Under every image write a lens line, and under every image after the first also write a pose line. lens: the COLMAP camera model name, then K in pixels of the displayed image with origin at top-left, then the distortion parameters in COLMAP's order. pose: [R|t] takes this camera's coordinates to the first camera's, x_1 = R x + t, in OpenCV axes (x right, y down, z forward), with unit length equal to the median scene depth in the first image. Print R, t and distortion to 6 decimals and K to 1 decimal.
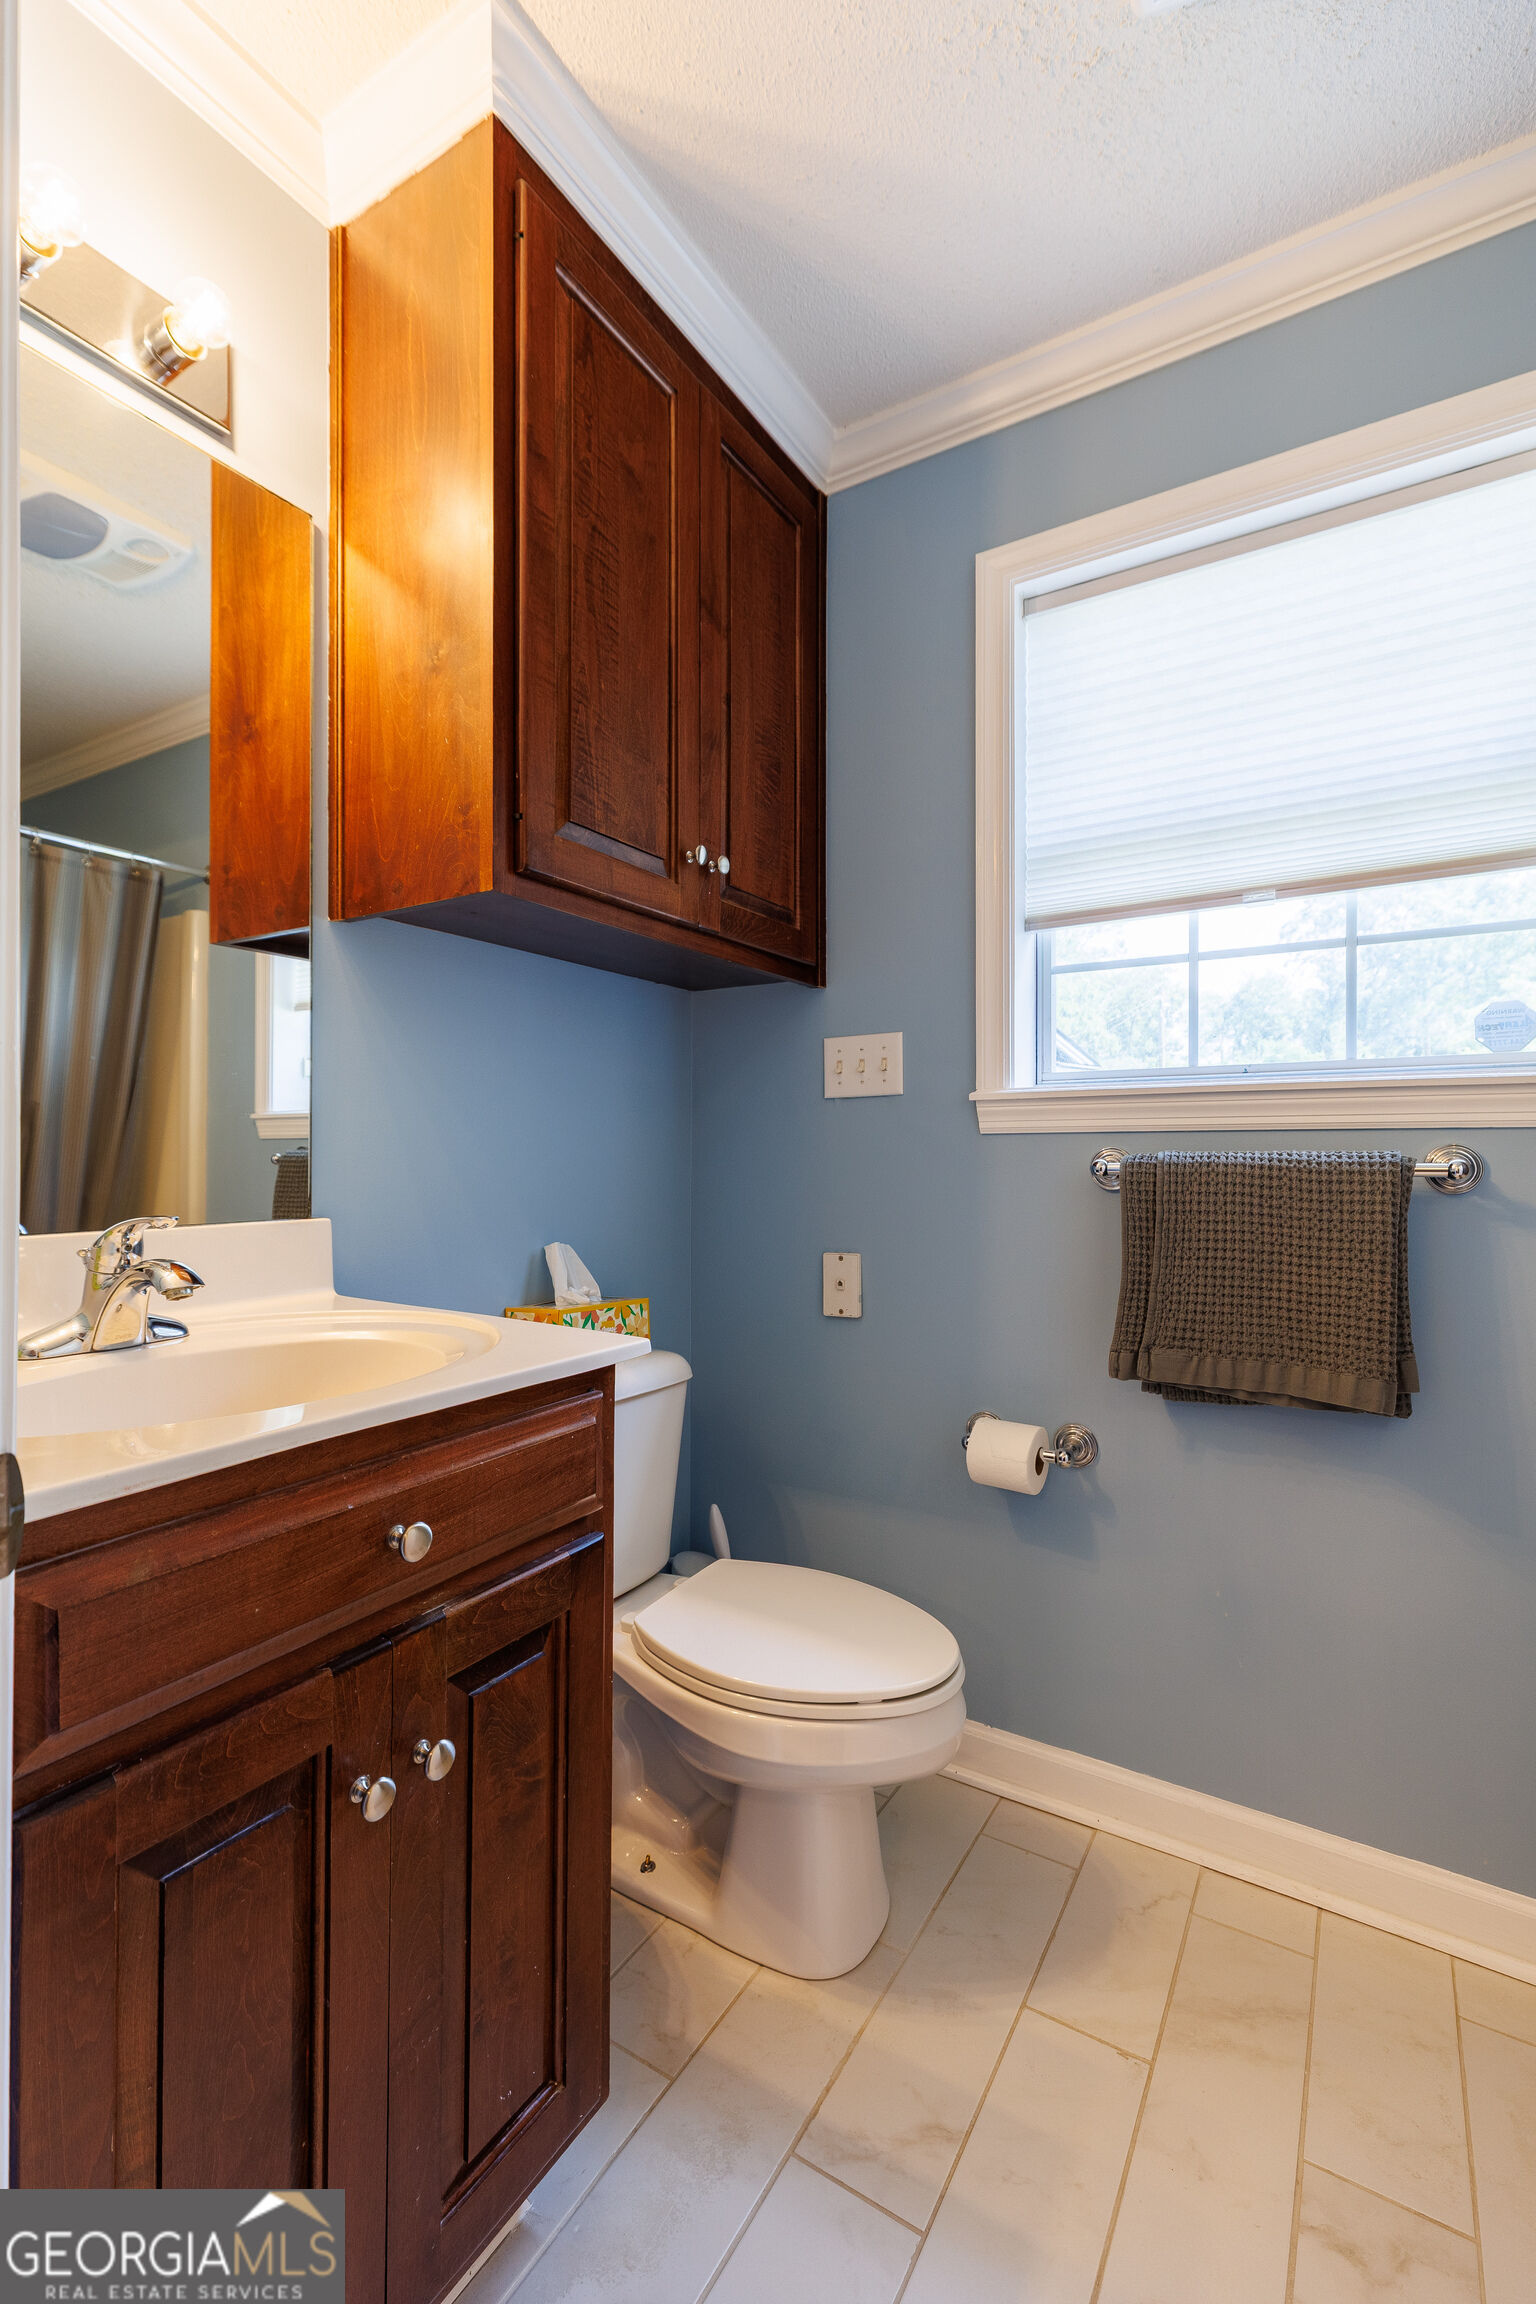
lens RADIAL K [[1018.8, 0, 753.1], [0, 1018.8, 1149.4], [0, 0, 1]] dist [0.003202, 0.000018]
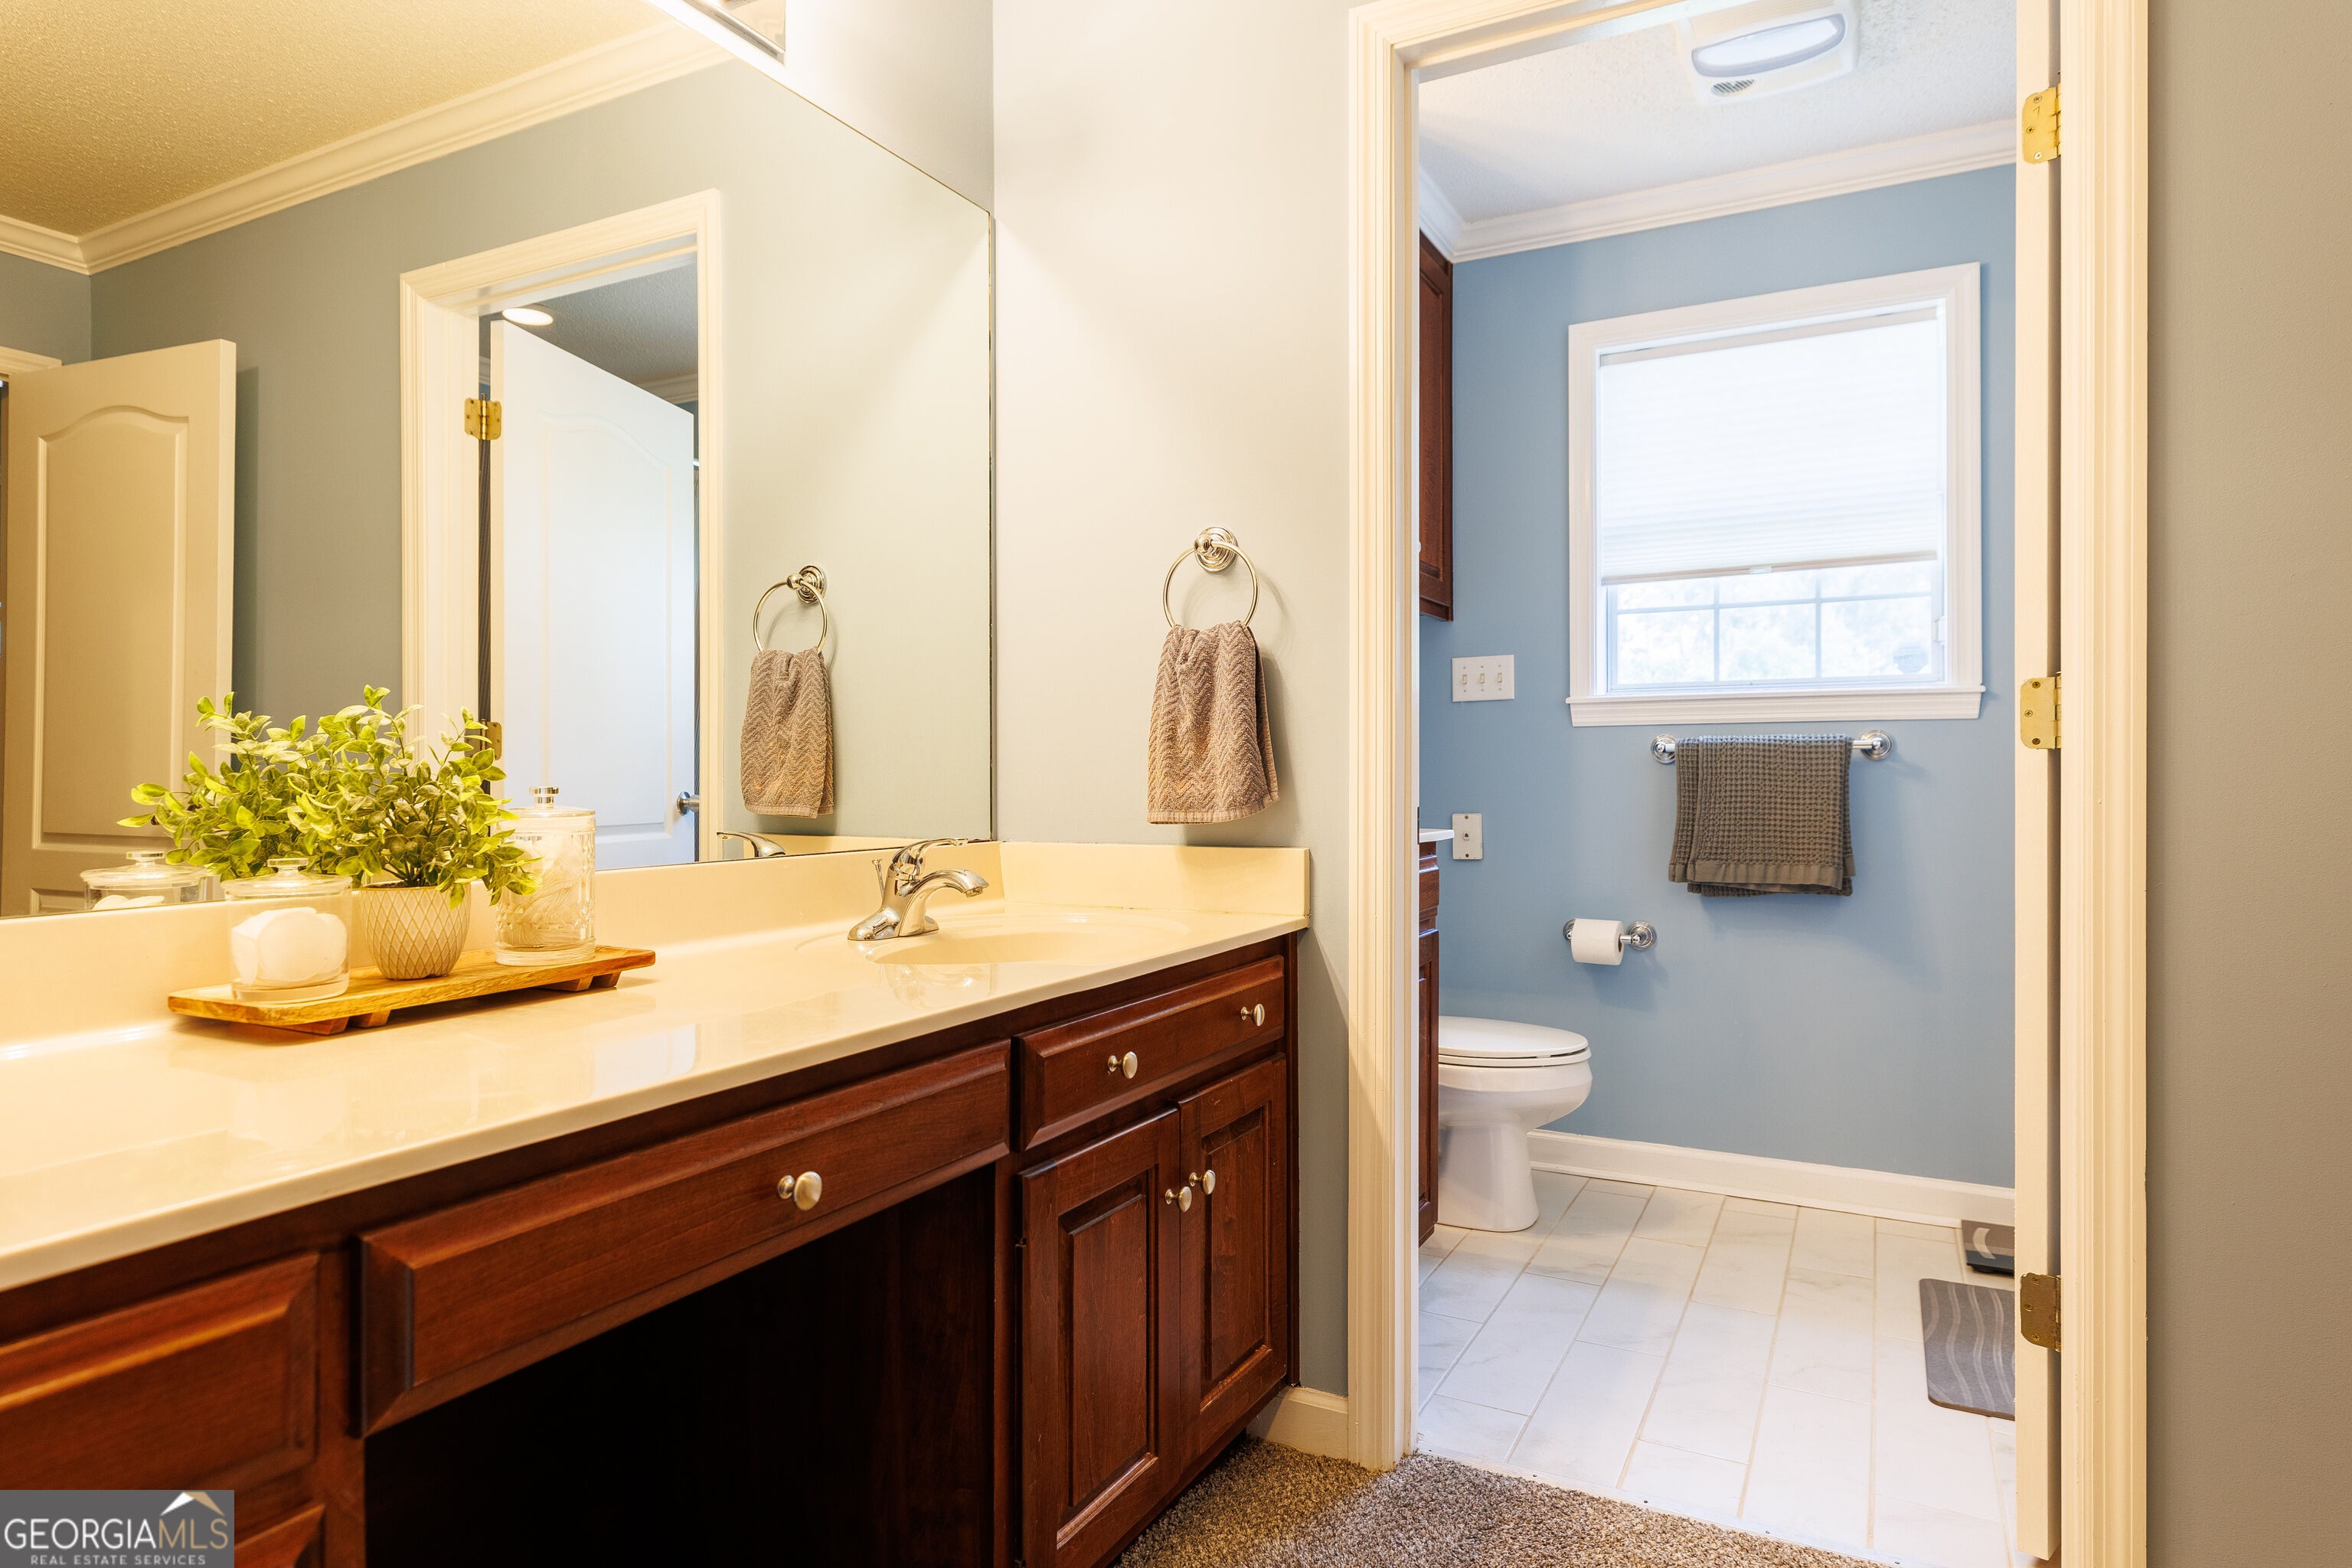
lens RADIAL K [[1375.2, 0, 1163.4], [0, 1375.2, 771.9], [0, 0, 1]] dist [0.002159, -0.002624]
pose [[0.997414, -0.002102, 0.071835, -0.553737], [0.002078, 0.999998, 0.000415, 0.052397], [-0.071836, -0.000265, 0.997416, -1.008243]]
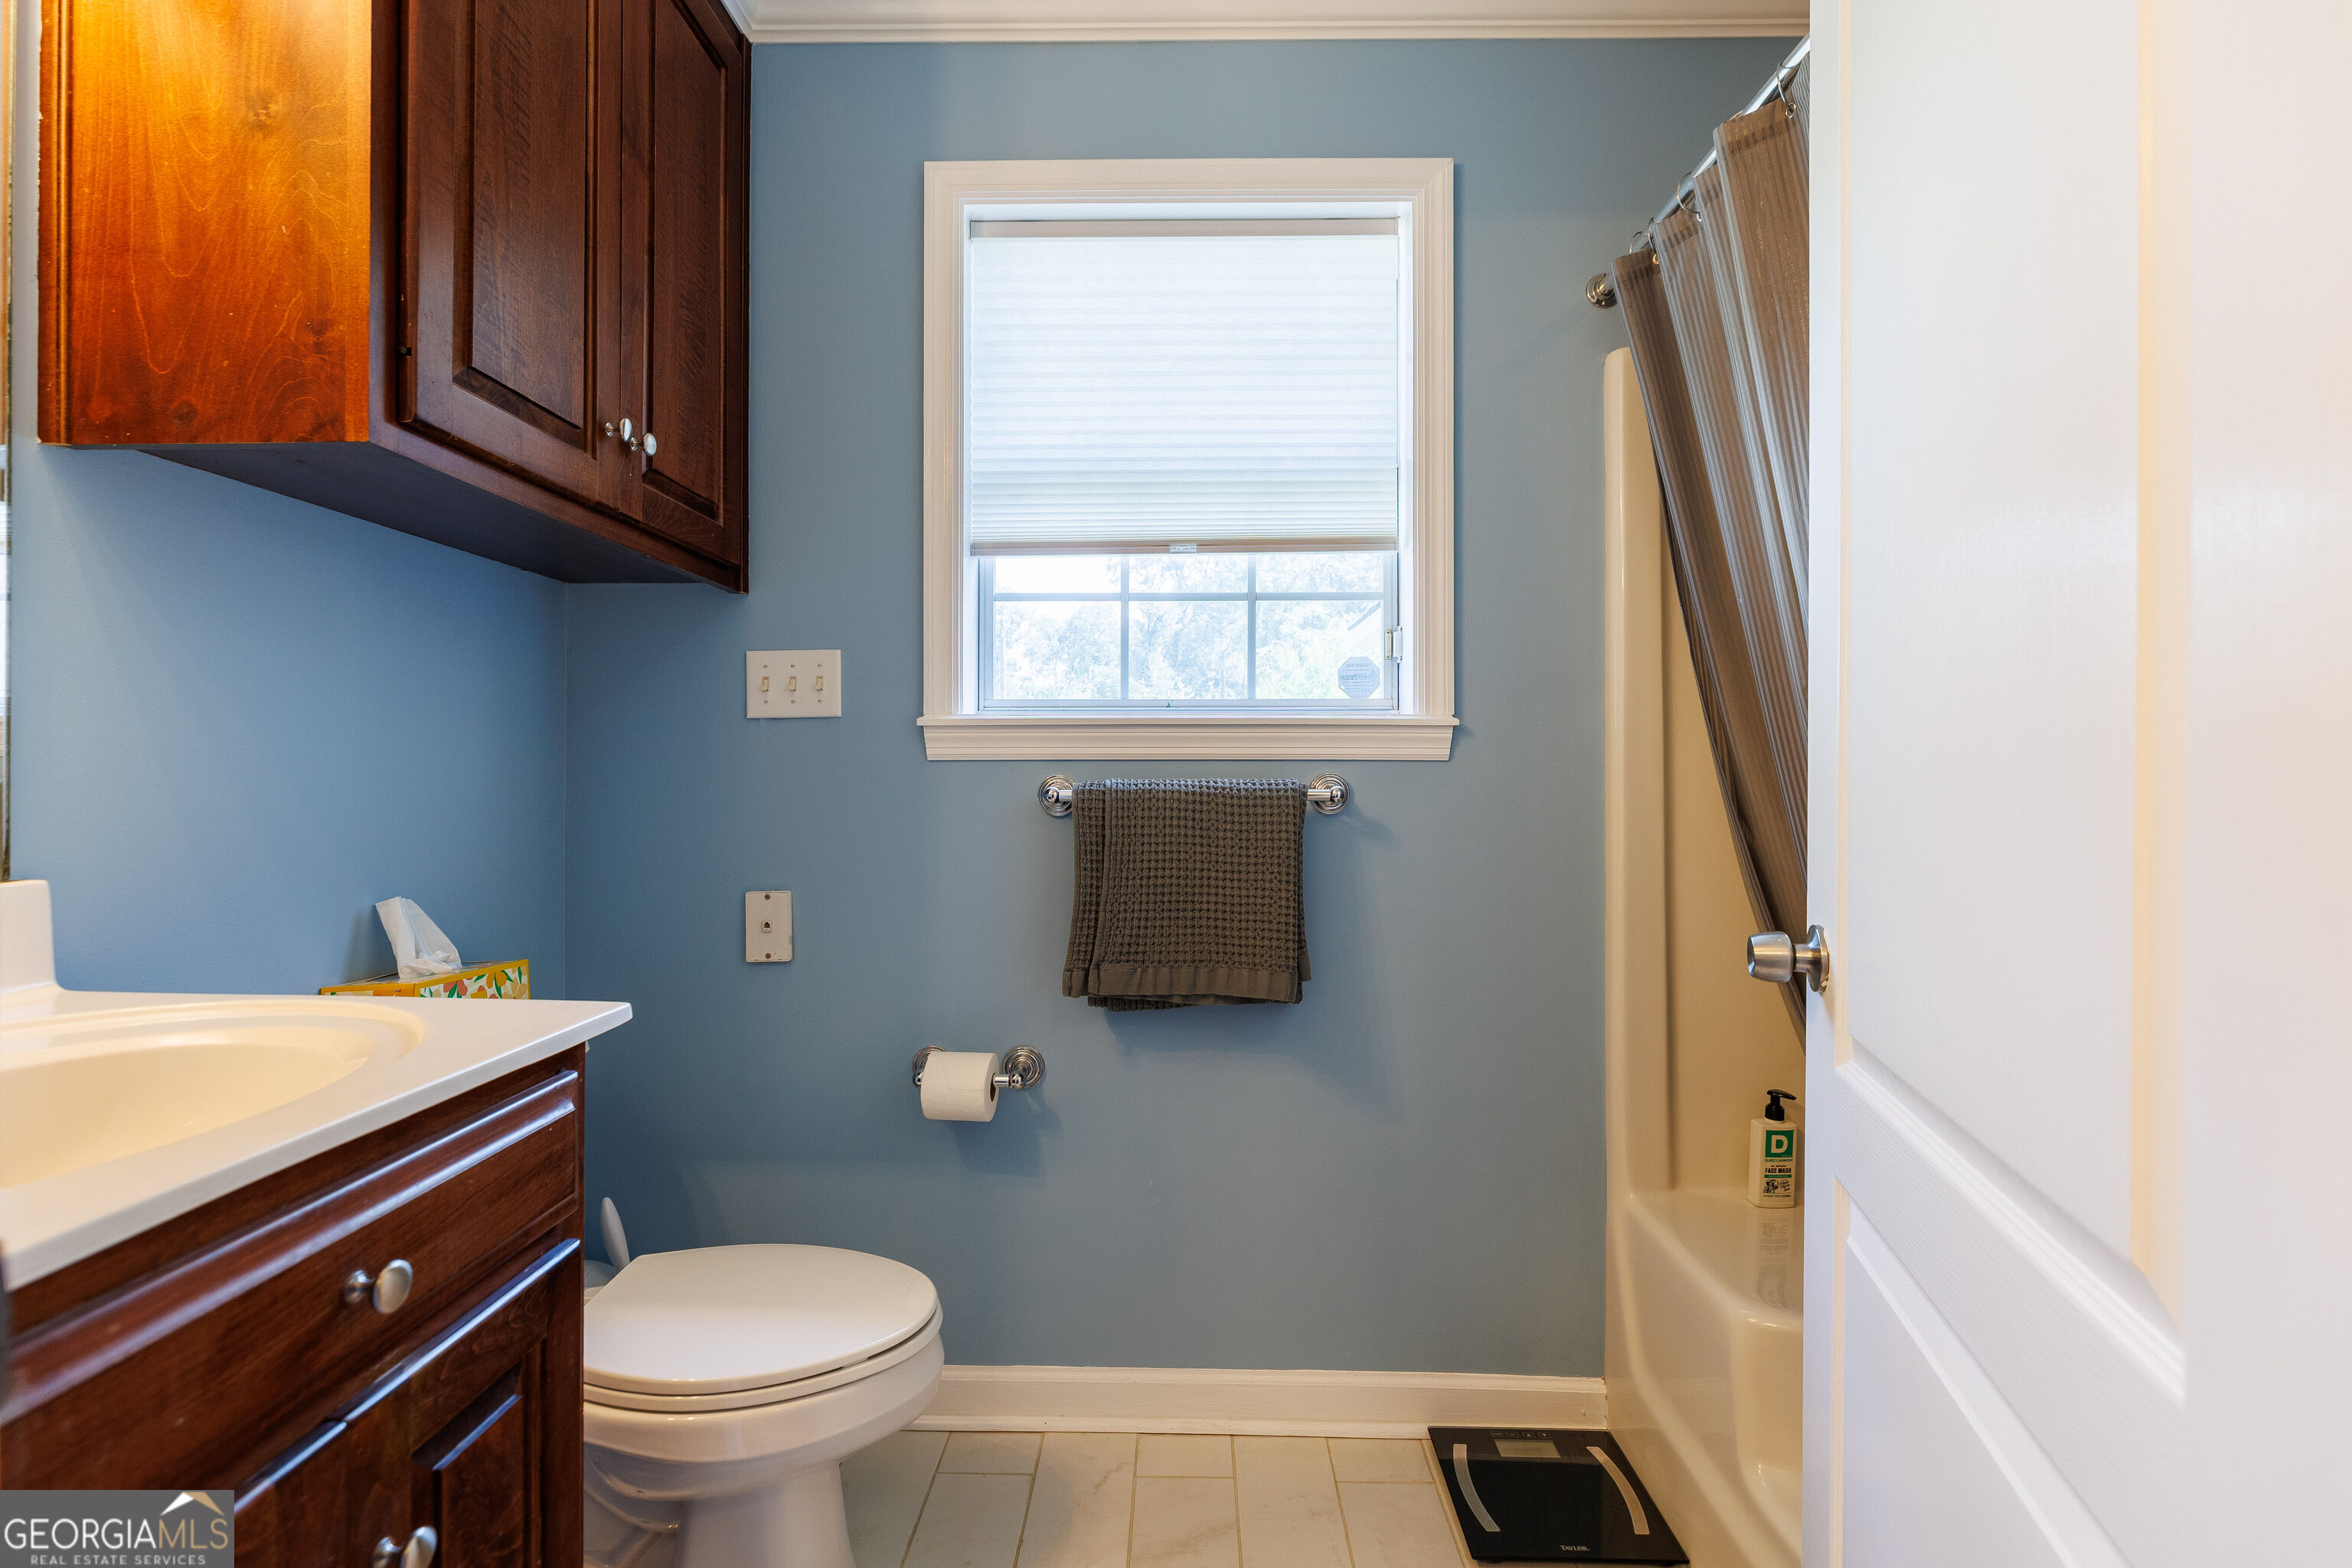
lens RADIAL K [[1090.9, 0, 1181.4], [0, 1090.9, 776.1], [0, 0, 1]] dist [-0.008895, 0.000629]
pose [[0.853694, 0.000255, 0.520774, -0.123787], [-0.003379, 0.999982, 0.005051, -0.007081], [-0.520763, -0.006072, 0.853679, -0.012602]]
